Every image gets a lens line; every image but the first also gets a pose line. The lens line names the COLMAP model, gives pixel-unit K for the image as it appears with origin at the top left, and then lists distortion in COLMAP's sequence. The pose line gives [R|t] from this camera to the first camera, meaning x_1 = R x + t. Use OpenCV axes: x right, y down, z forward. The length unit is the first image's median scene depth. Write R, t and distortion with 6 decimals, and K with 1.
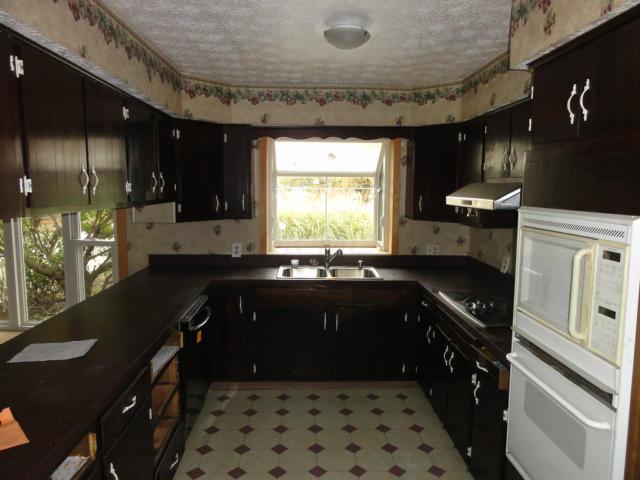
lens RADIAL K [[455.7, 0, 316.8], [0, 455.7, 240.9], [0, 0, 1]] dist [0.011813, 0.006588]
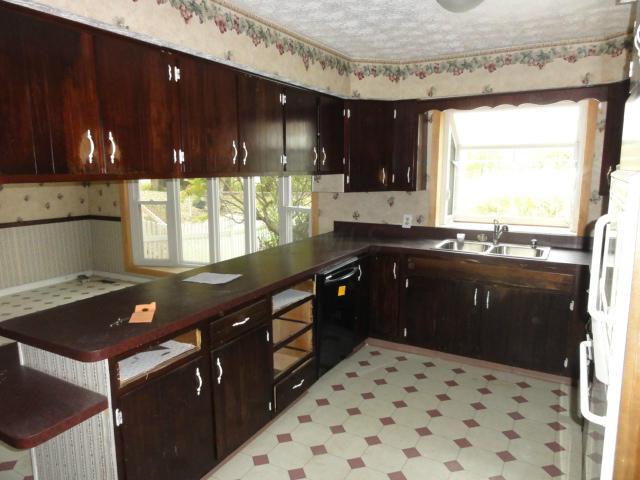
lens RADIAL K [[455.7, 0, 319.6], [0, 455.7, 239.0], [0, 0, 1]] dist [0.011813, 0.006588]
pose [[0.853188, 0.072110, -0.516595, 0.223610], [-0.051706, 0.997212, 0.053802, 0.017154], [0.519034, -0.019192, 0.854538, -0.003480]]
